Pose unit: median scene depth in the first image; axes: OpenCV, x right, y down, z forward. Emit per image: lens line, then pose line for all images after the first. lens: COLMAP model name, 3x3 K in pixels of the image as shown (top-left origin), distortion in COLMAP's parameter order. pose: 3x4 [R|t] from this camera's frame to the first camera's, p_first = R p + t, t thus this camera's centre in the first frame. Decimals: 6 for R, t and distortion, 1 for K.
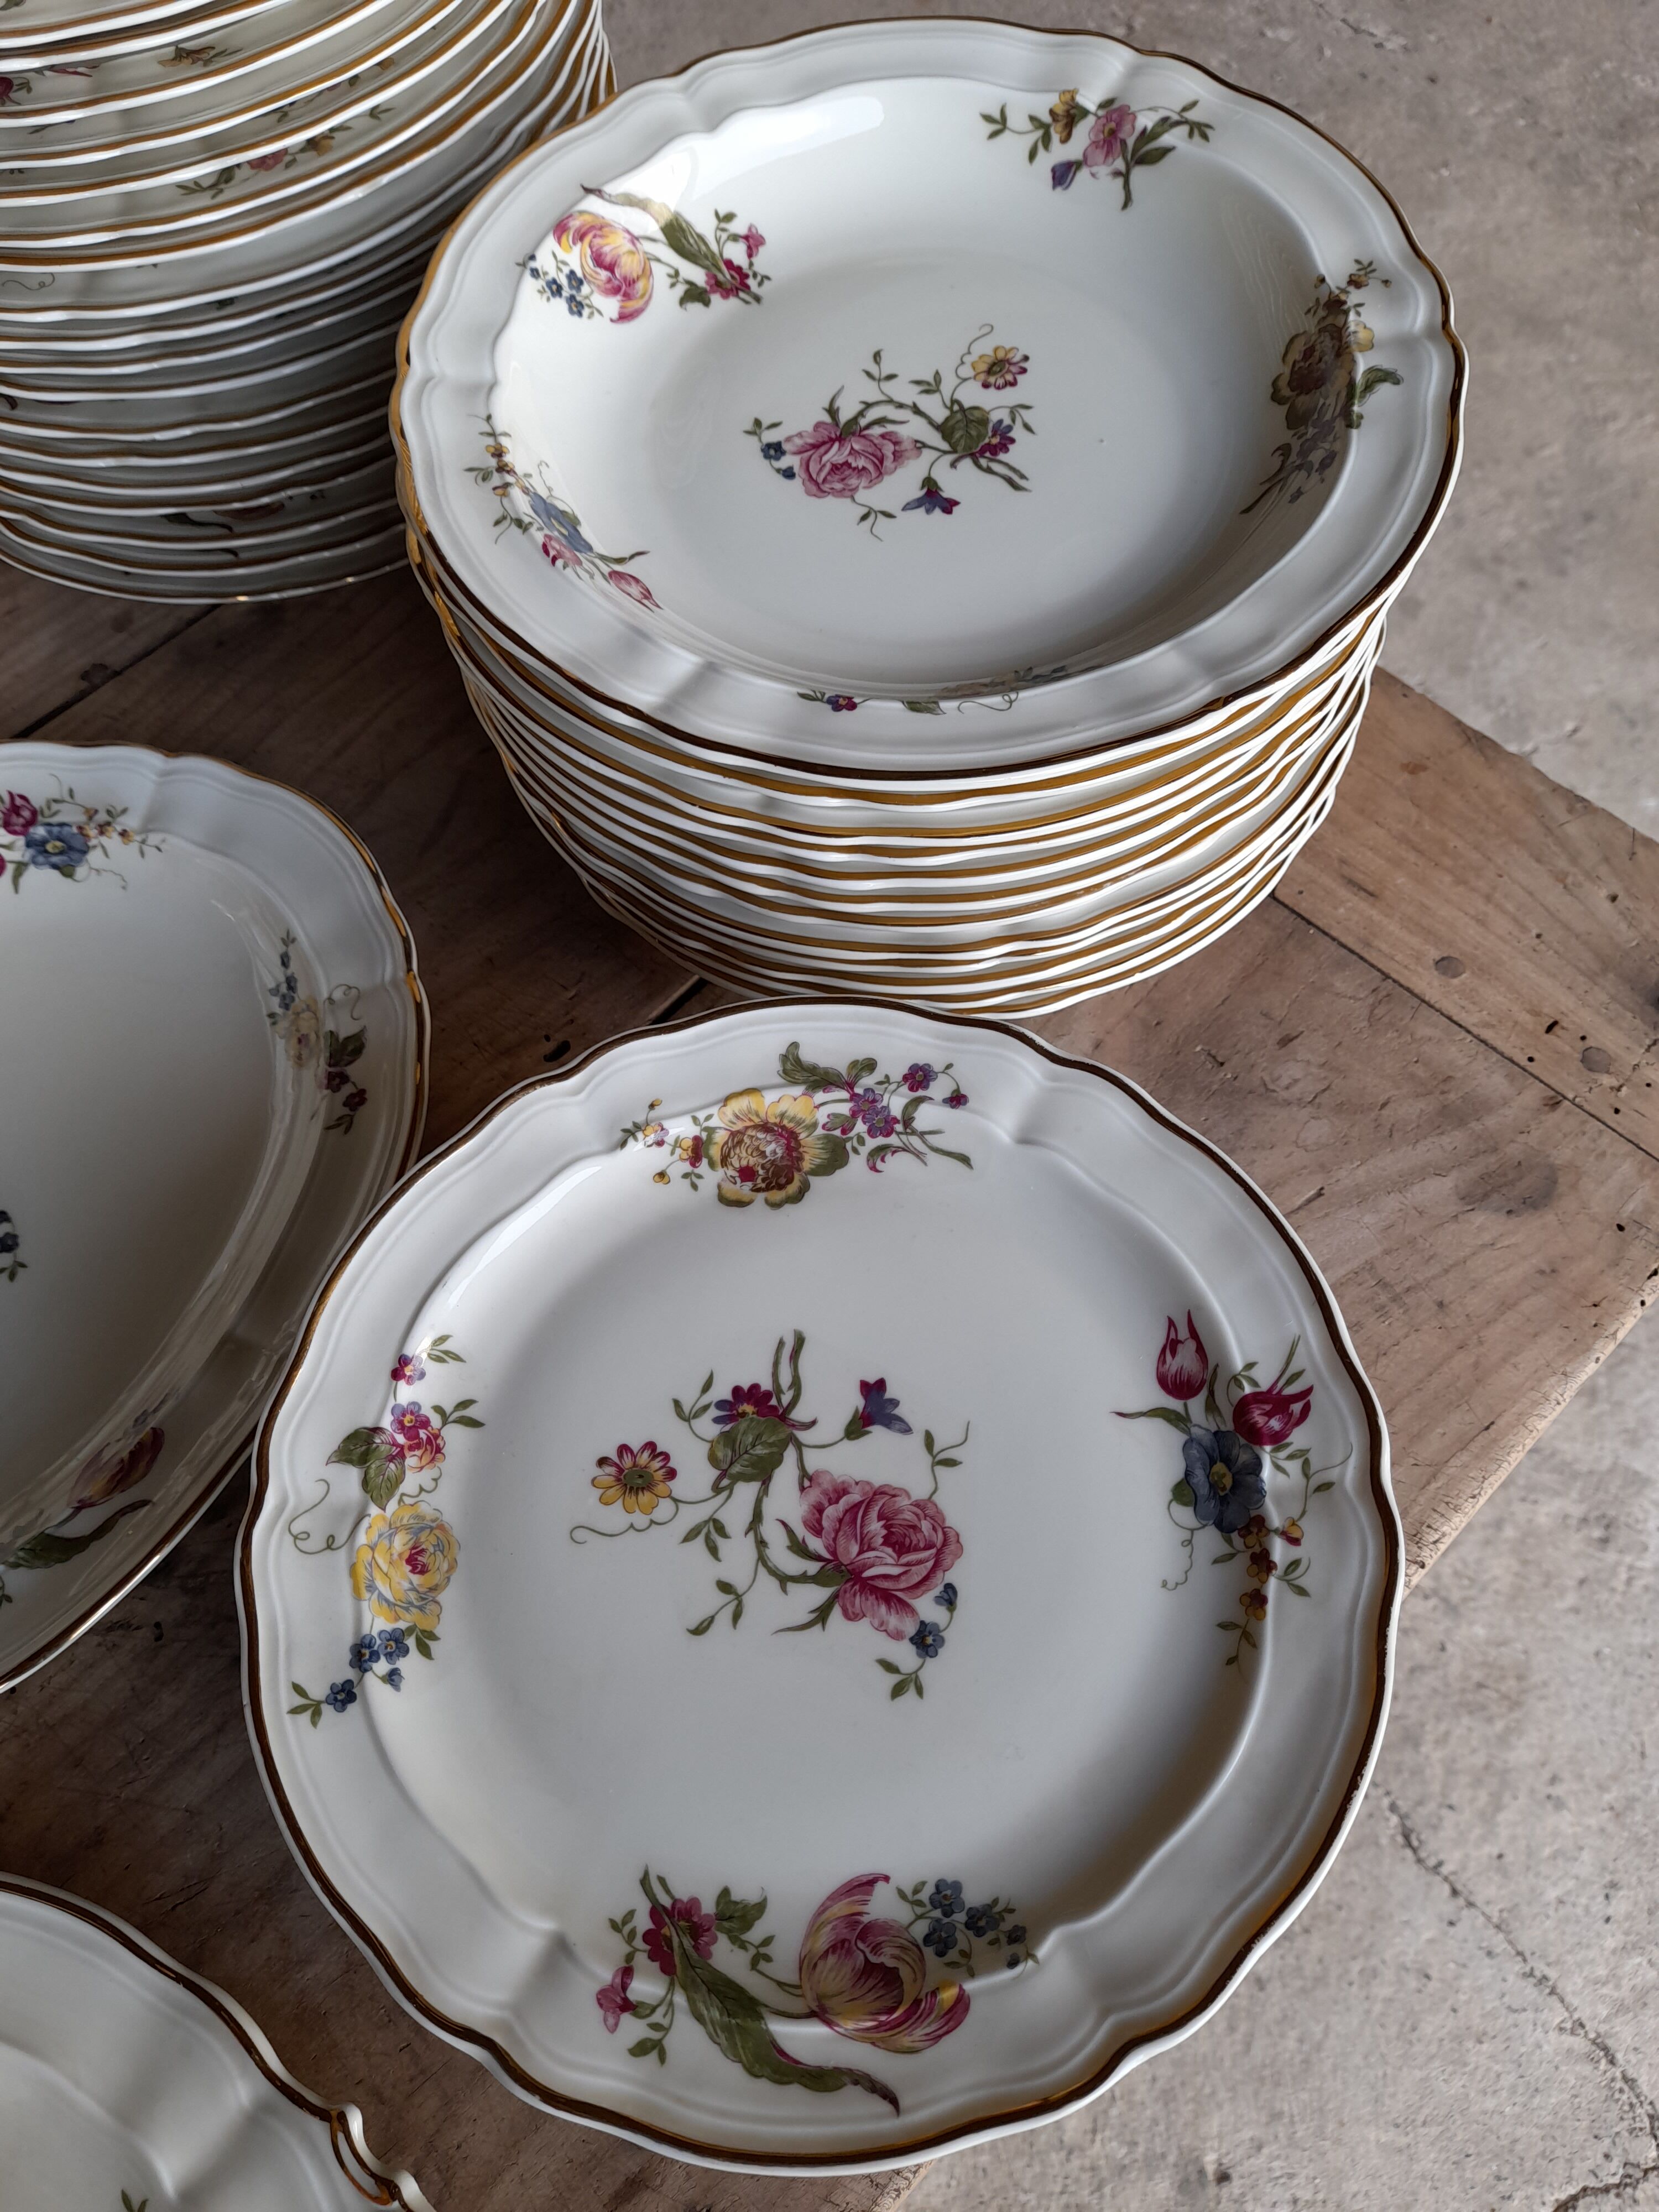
lens RADIAL K [[1642.9, 0, 818.8], [0, 1642.9, 1106.7], [0, 0, 1]] dist [0.051337, -0.077886]
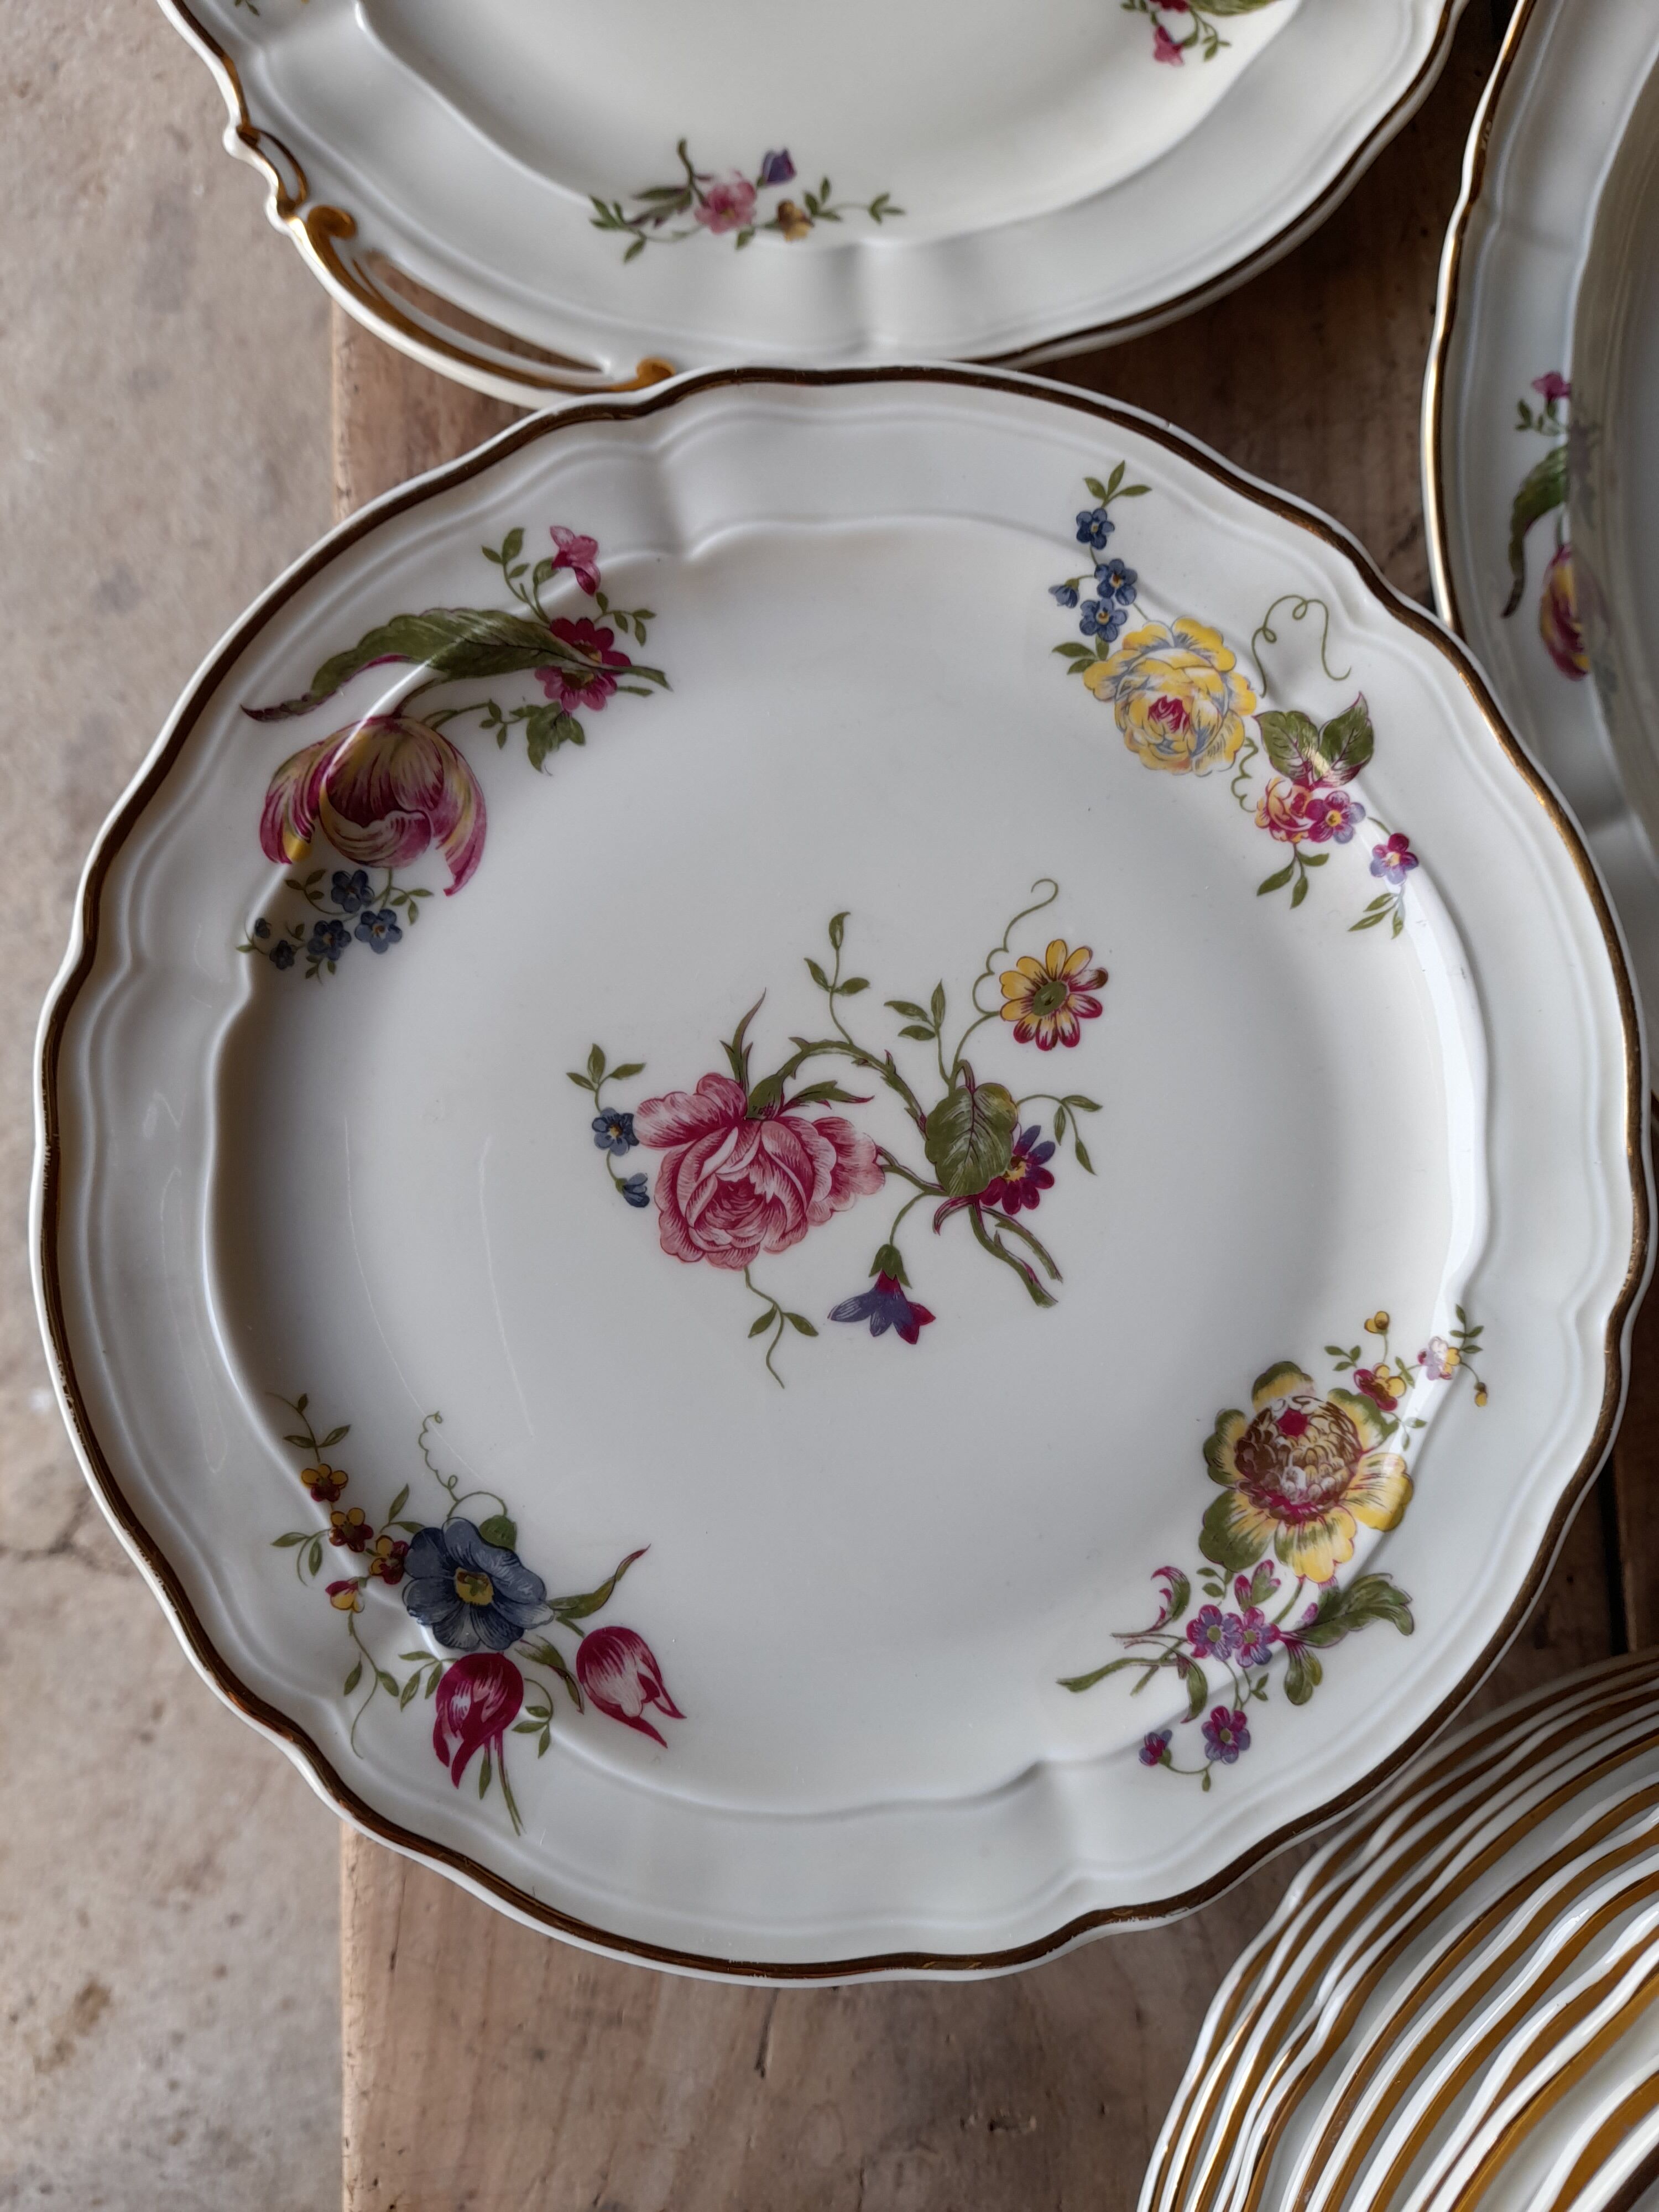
lens RADIAL K [[1669.6, 0, 820.1], [0, 1669.6, 1111.4], [0, 0, 1]] dist [0.048690, -0.089129]
pose [[-0.687918, 0.725373, -0.024557, 0.013100], [-0.646529, -0.597069, 0.474877, -0.086932], [0.329801, 0.342553, 0.879709, 0.345518]]
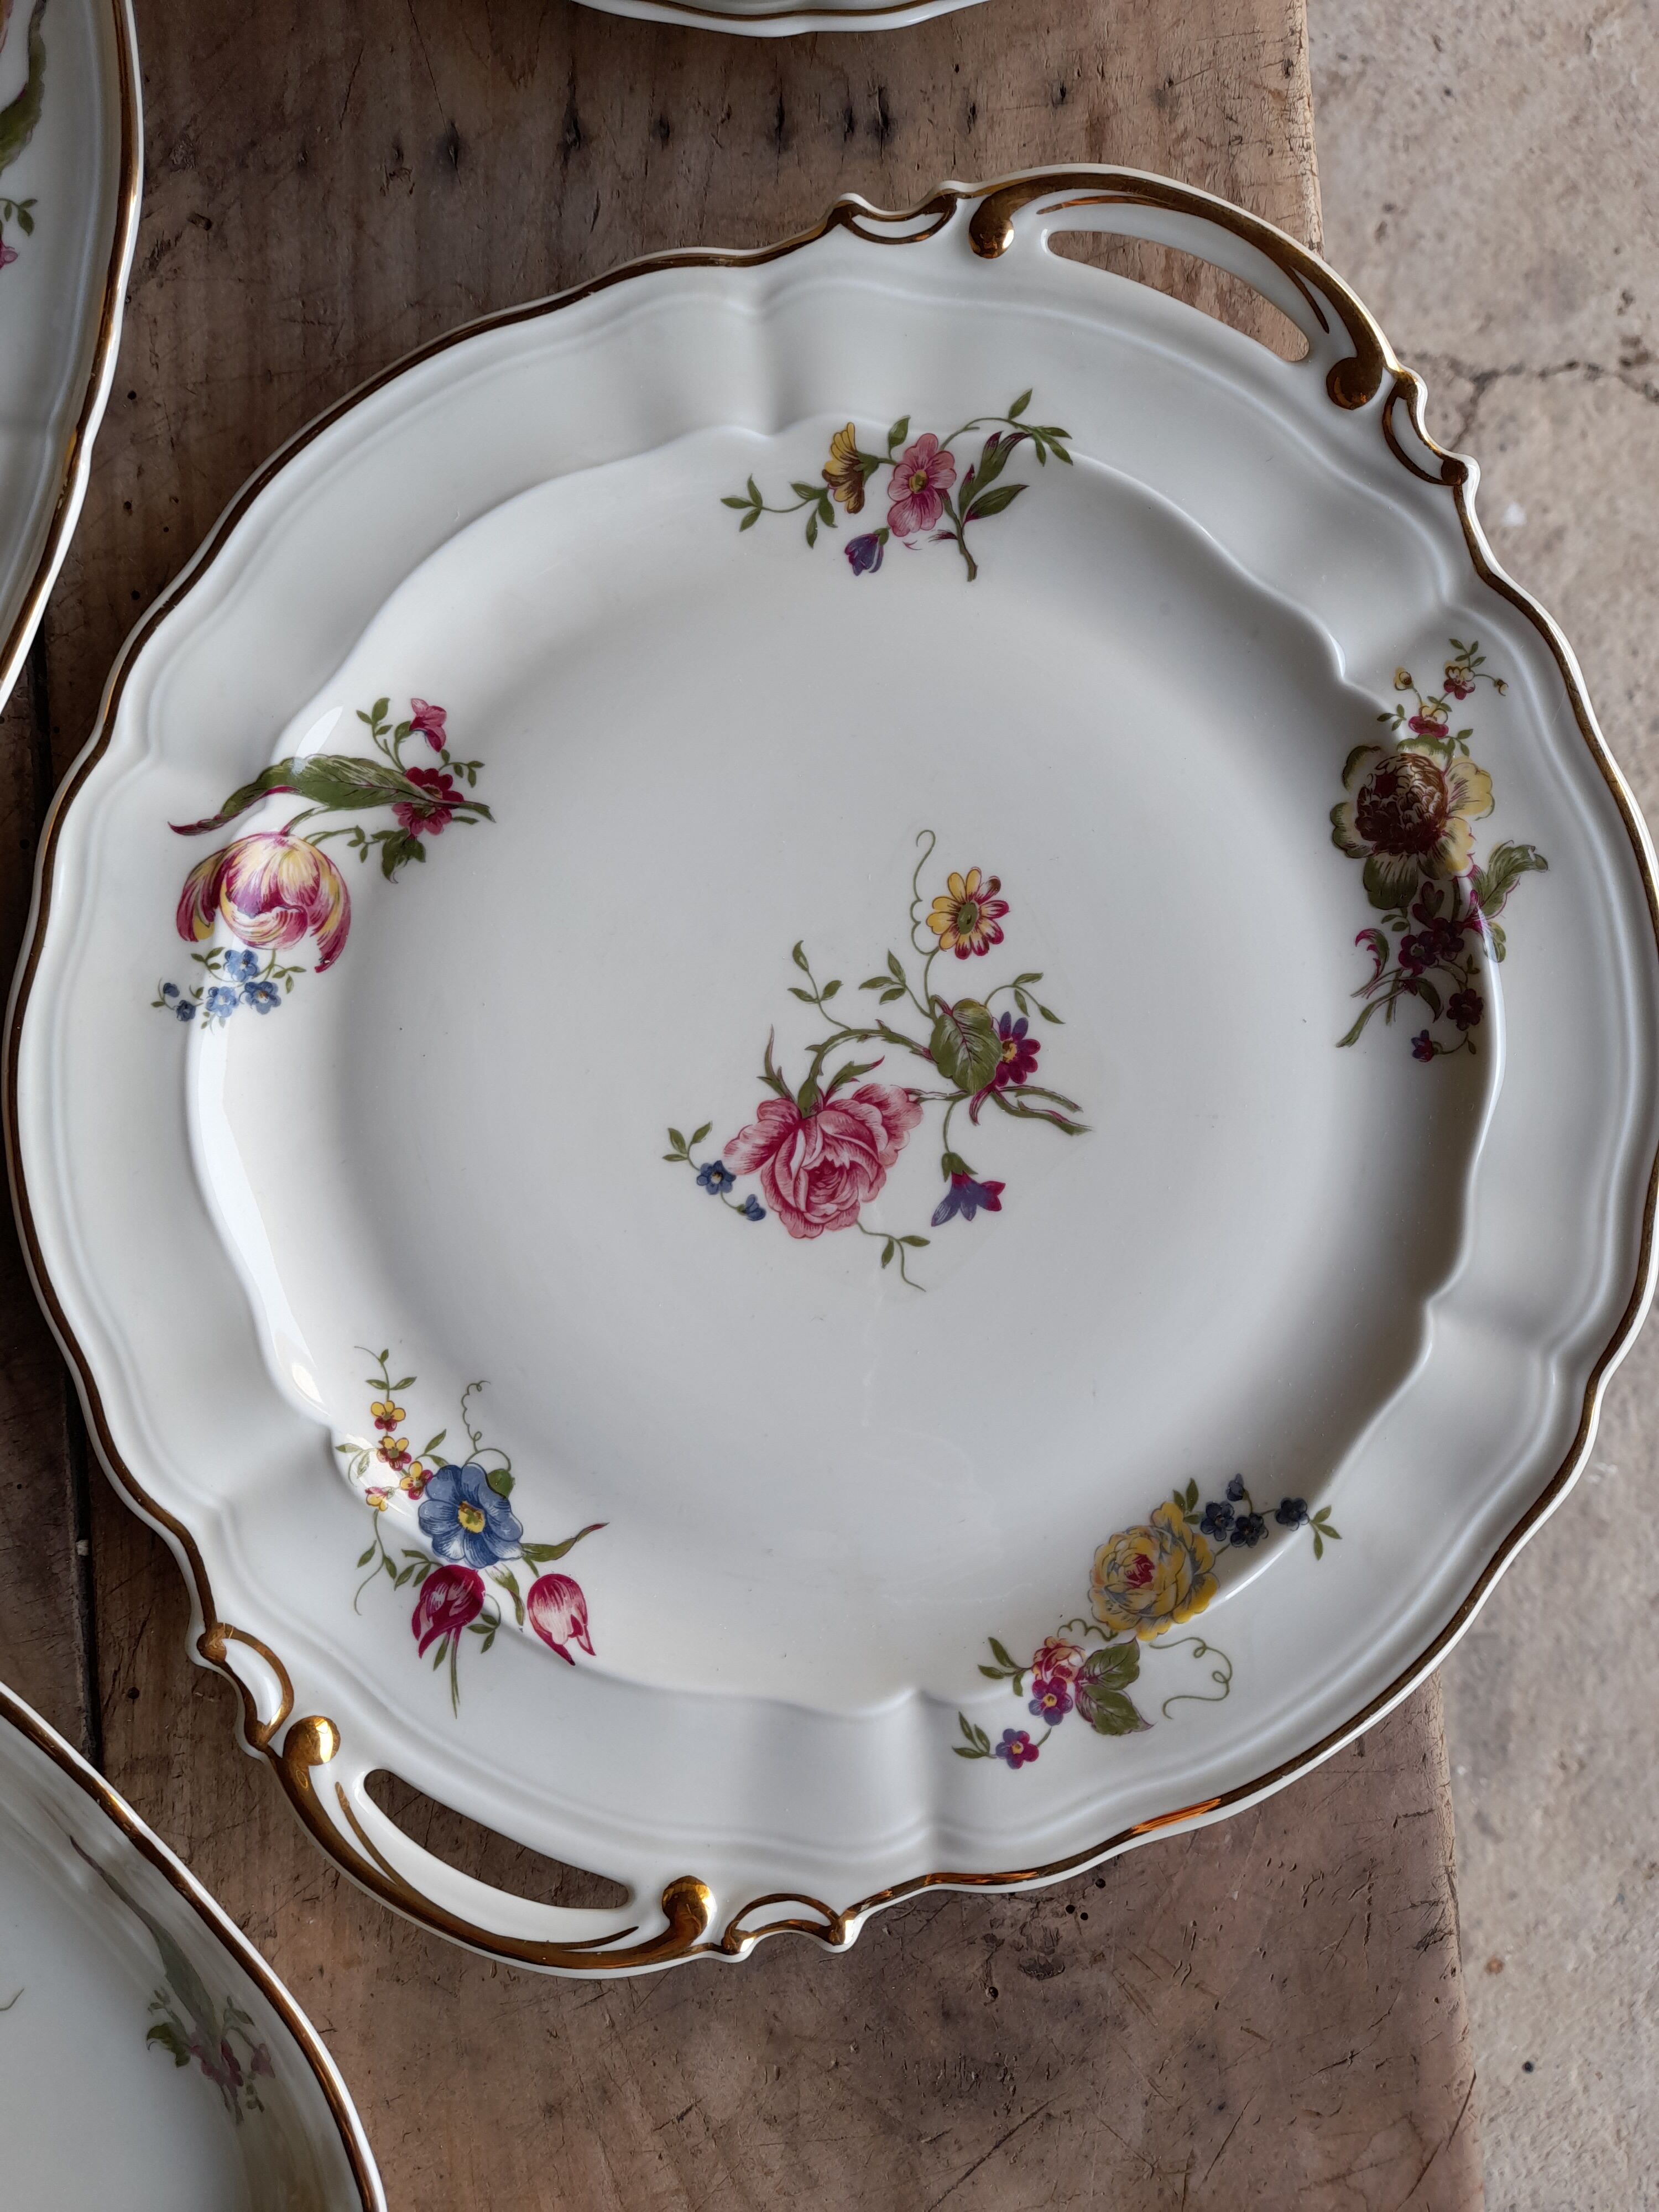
lens RADIAL K [[1642.9, 0, 818.8], [0, 1642.9, 1106.7], [0, 0, 1]] dist [0.051337, -0.077886]
pose [[0.662316, -0.744410, 0.084798, -0.763406], [0.651266, 0.627974, 0.426030, 0.573315], [-0.370392, -0.226940, 0.900726, 0.155011]]
